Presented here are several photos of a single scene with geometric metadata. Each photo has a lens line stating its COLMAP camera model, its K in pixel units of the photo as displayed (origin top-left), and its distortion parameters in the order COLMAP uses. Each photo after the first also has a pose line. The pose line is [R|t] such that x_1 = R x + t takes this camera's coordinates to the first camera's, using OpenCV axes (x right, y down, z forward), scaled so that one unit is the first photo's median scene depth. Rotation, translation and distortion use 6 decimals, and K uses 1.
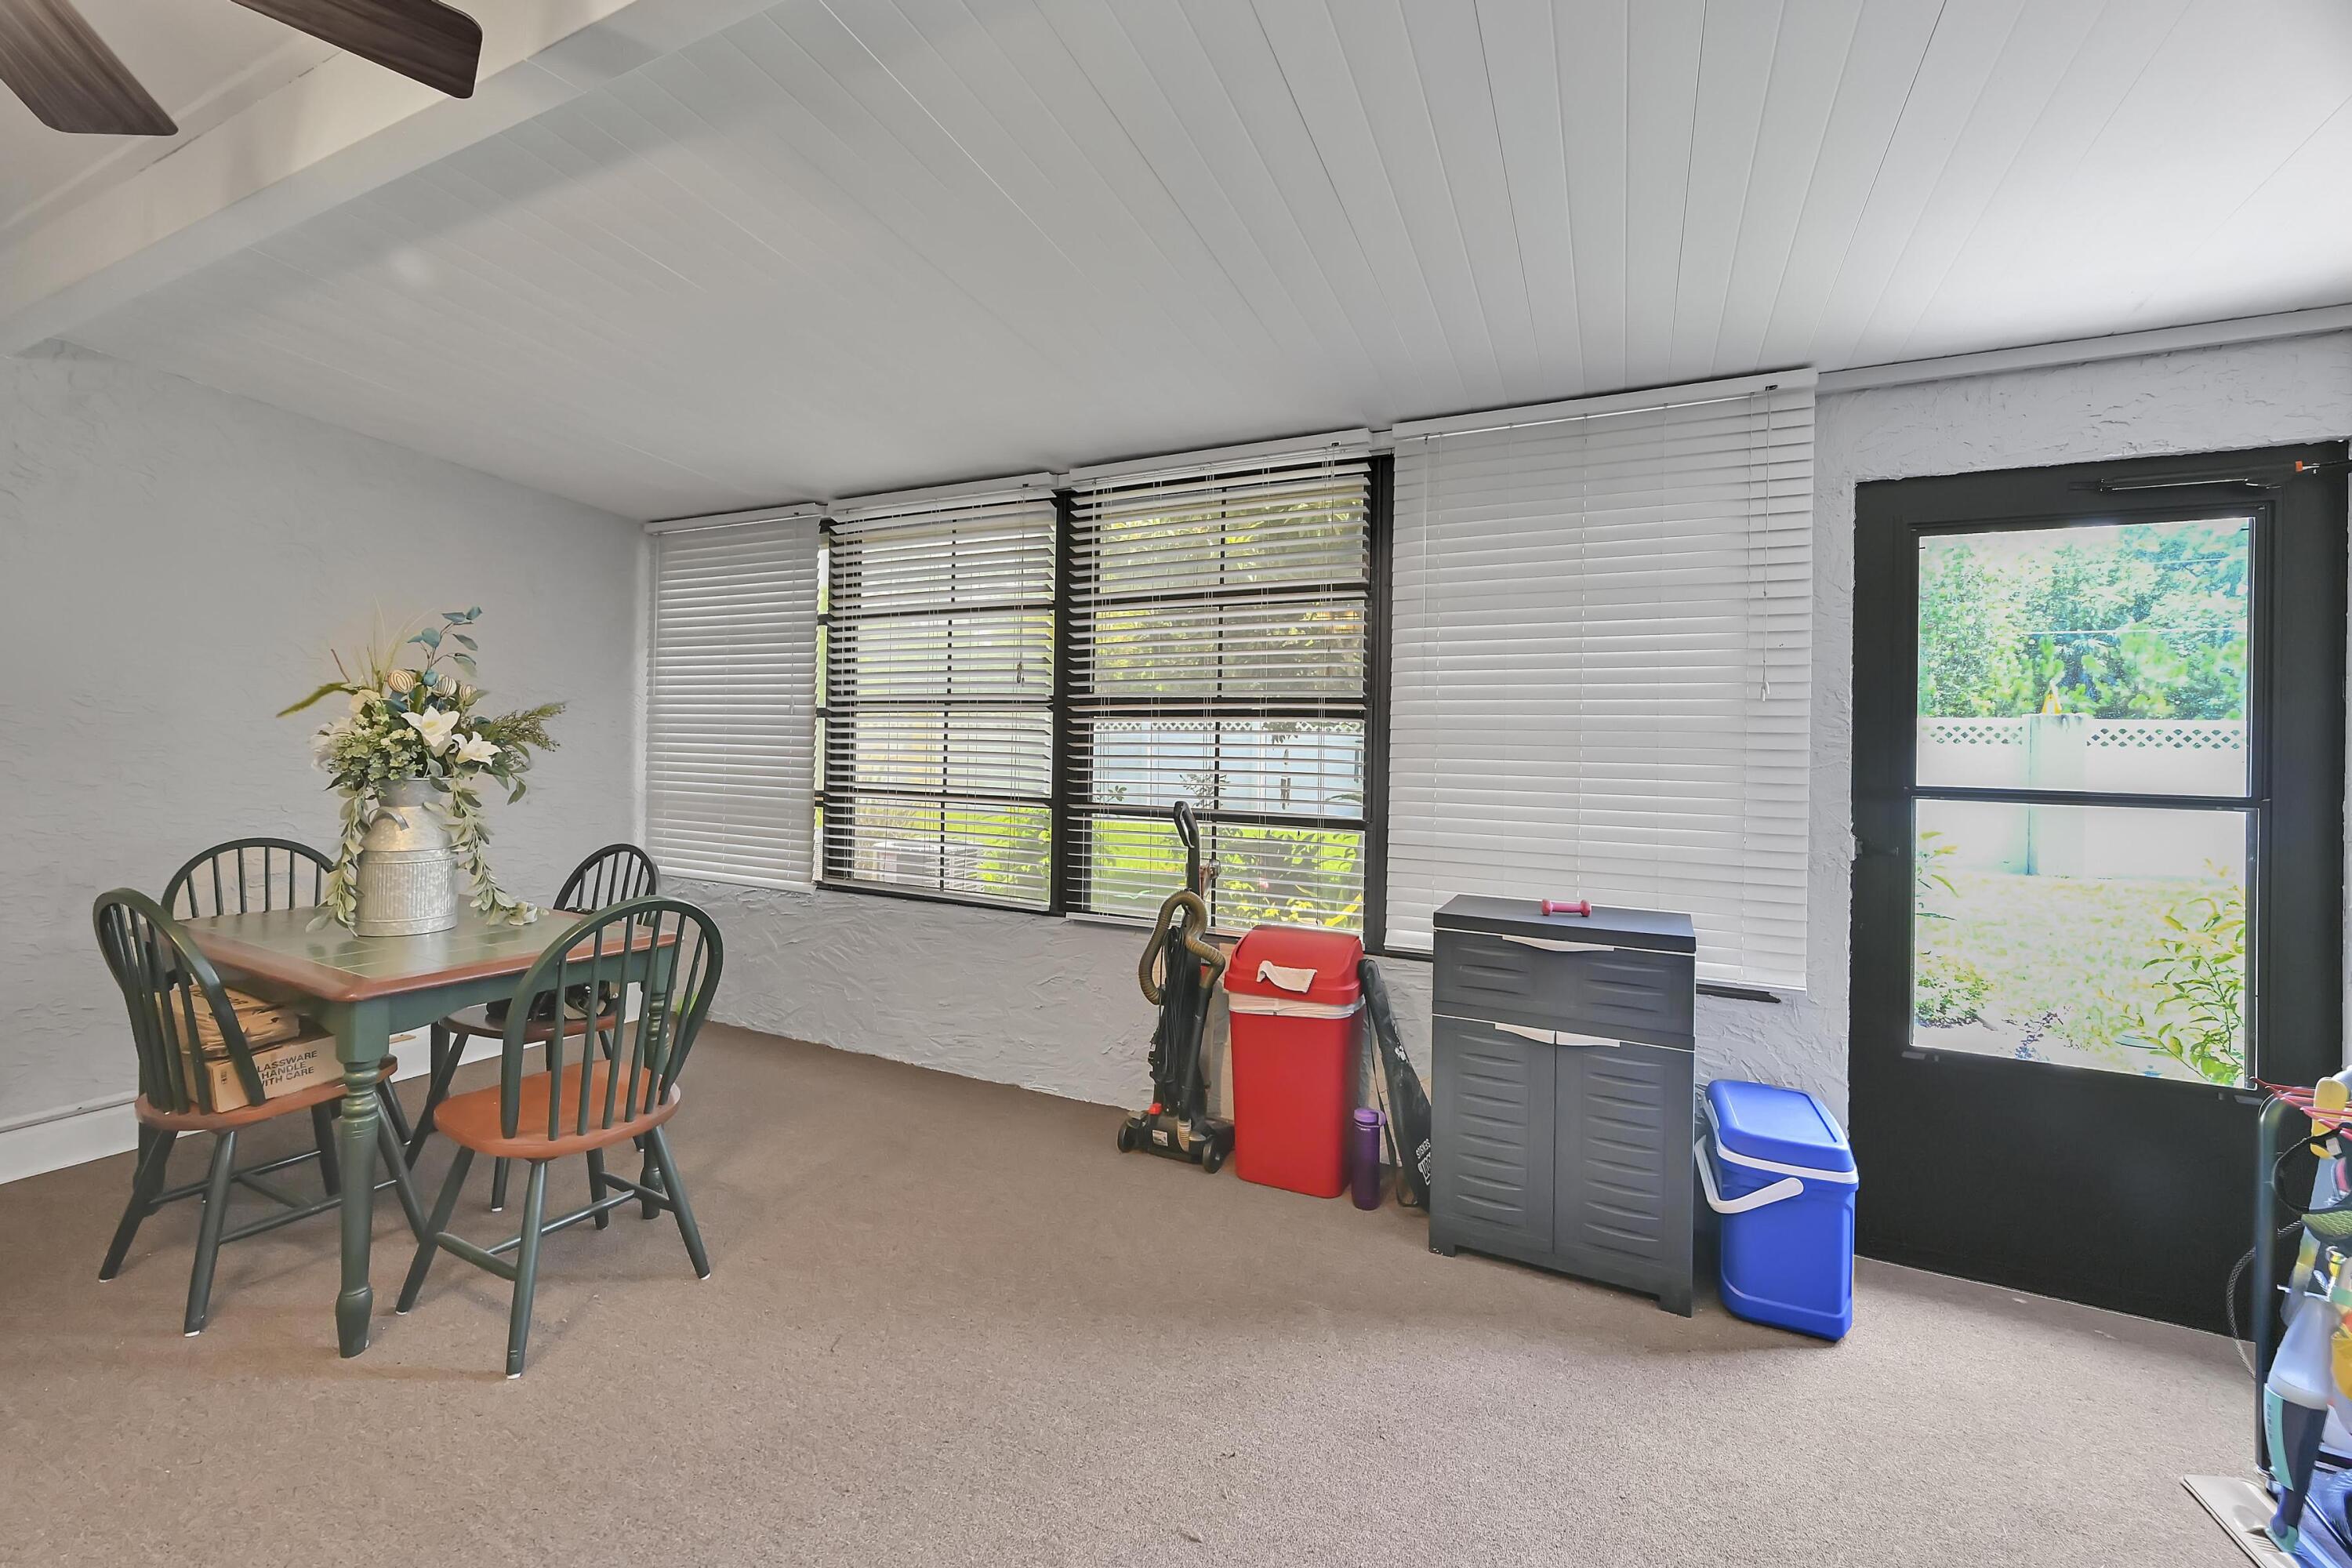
lens RADIAL K [[881.4, 0, 1180.2], [0, 881.4, 758.1], [0, 0, 1]] dist [-0.000609, -0.000032]
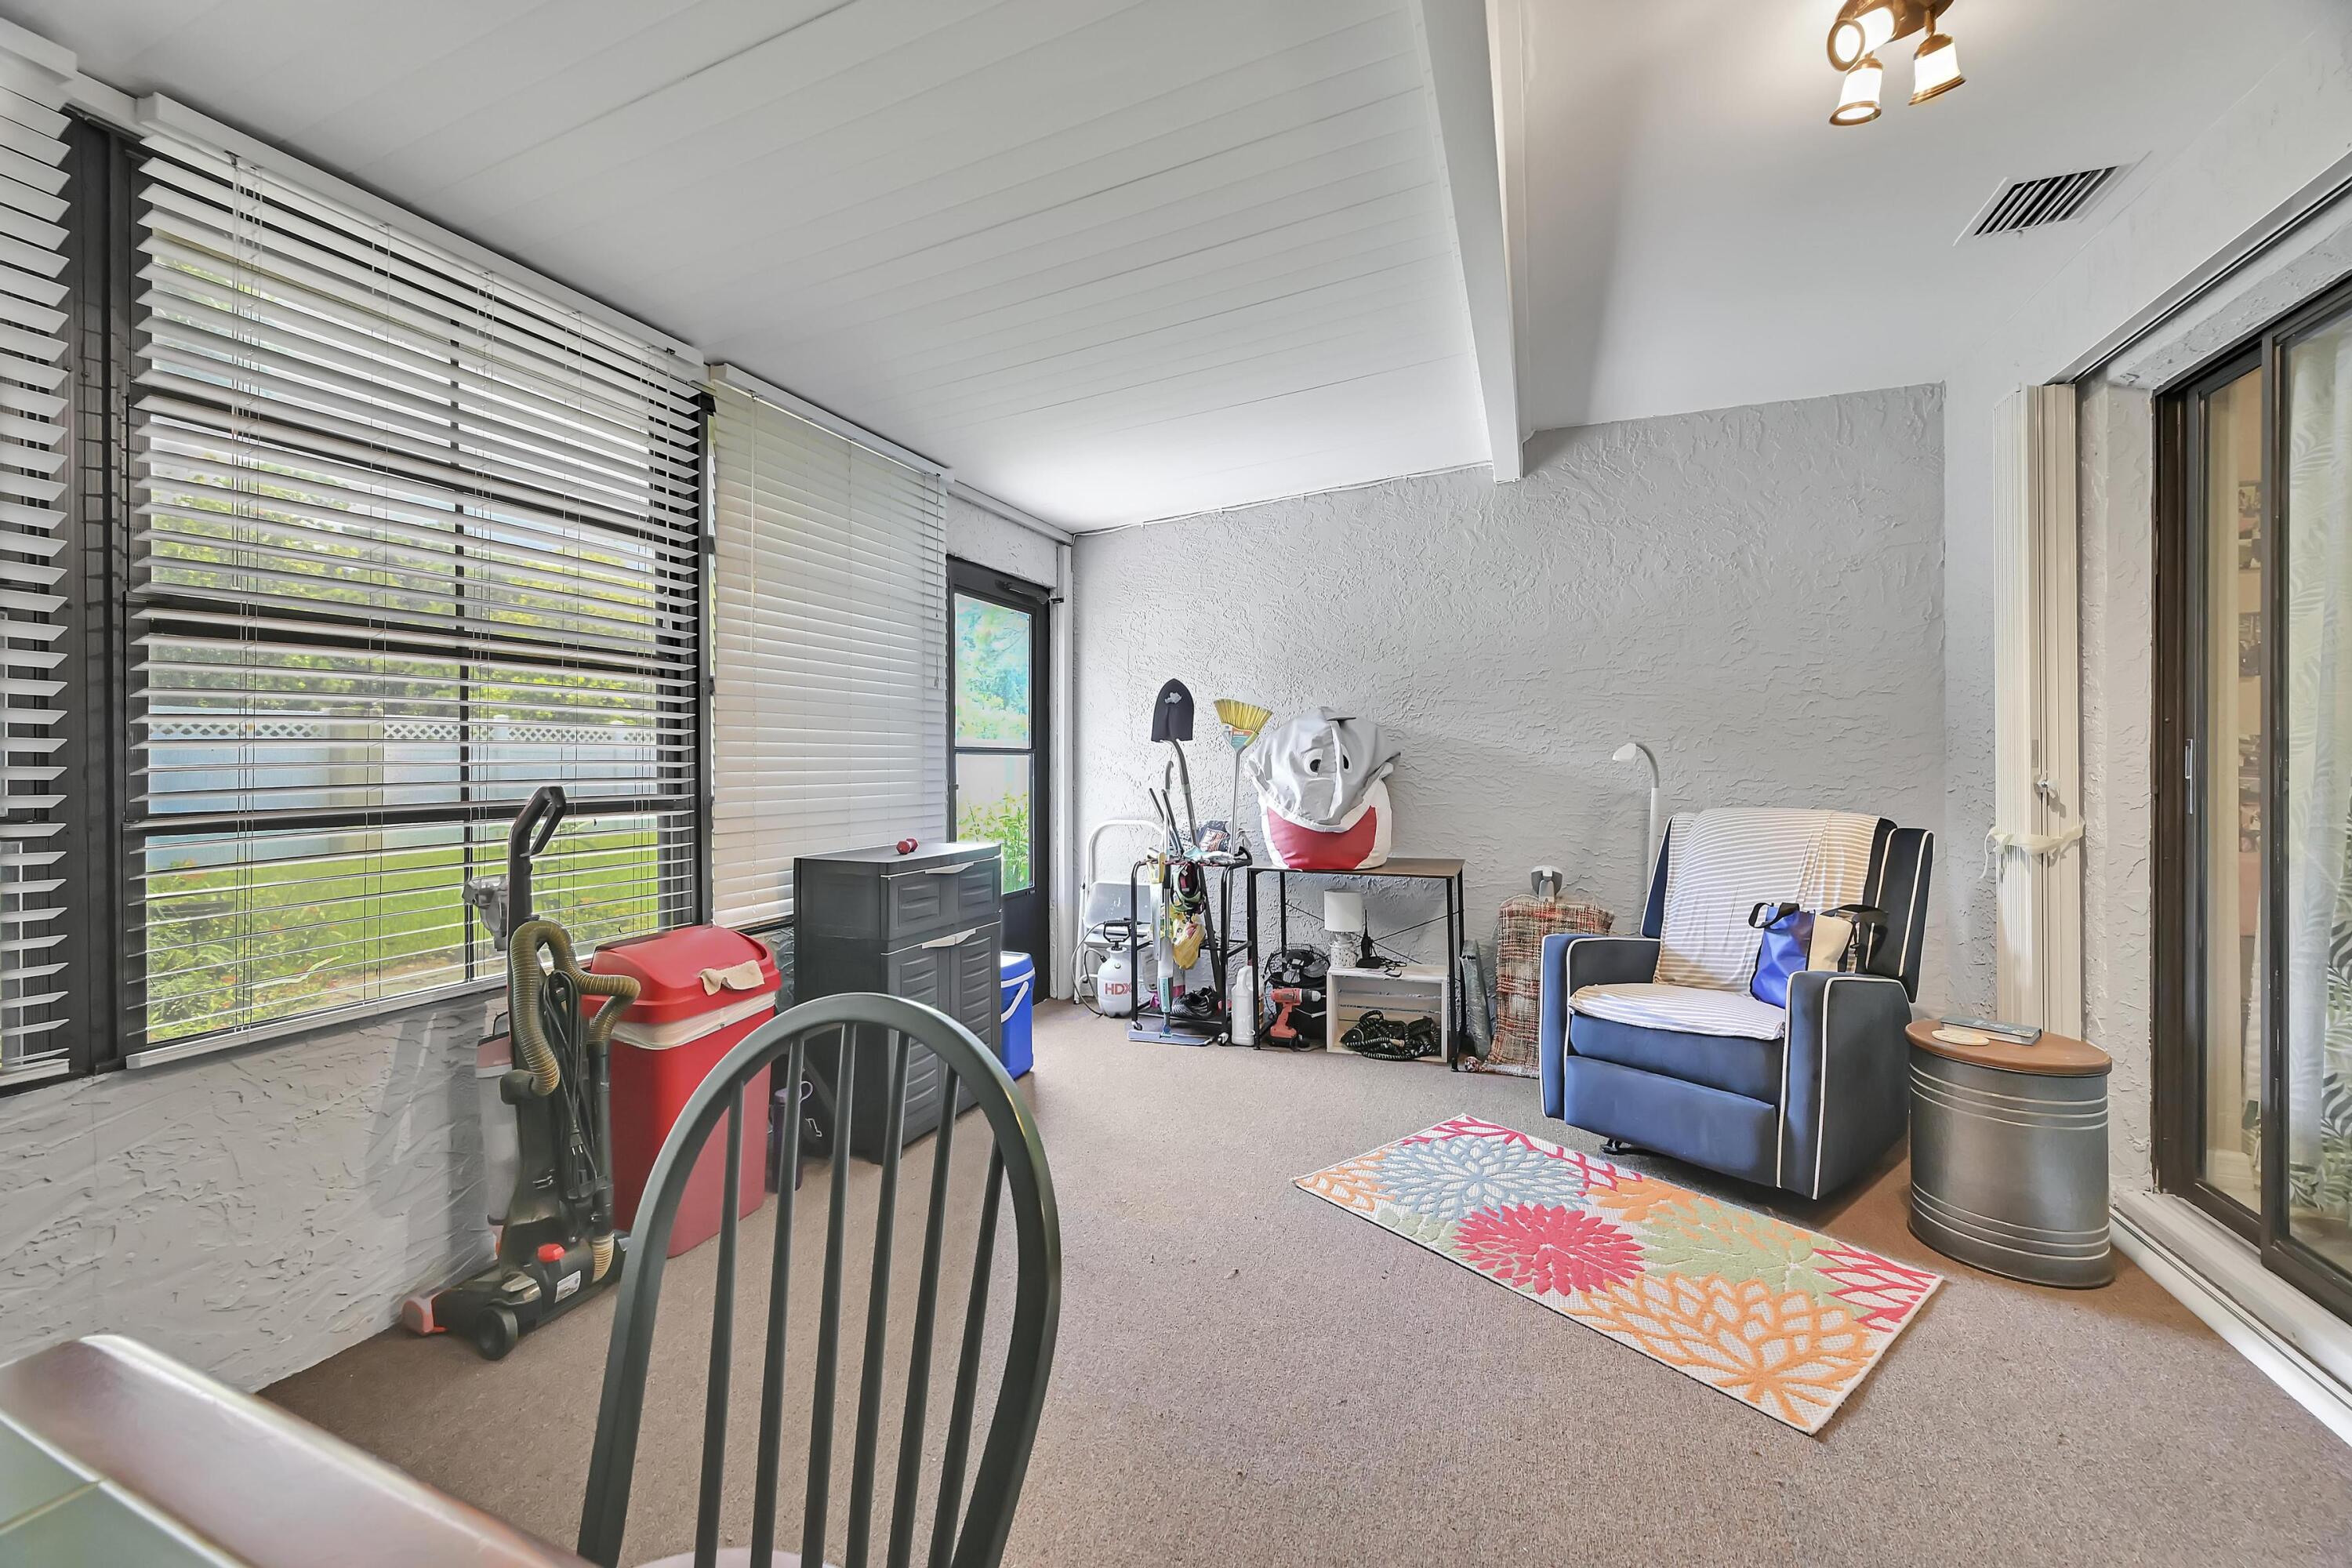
lens RADIAL K [[881.4, 0, 1180.2], [0, 881.4, 758.1], [0, 0, 1]] dist [-0.000609, -0.000032]
pose [[-0.028665, -0.021268, 0.999363, -0.725937], [0.005987, 0.999752, 0.021448, 0.018392], [-0.999571, 0.006598, -0.028531, 0.575600]]
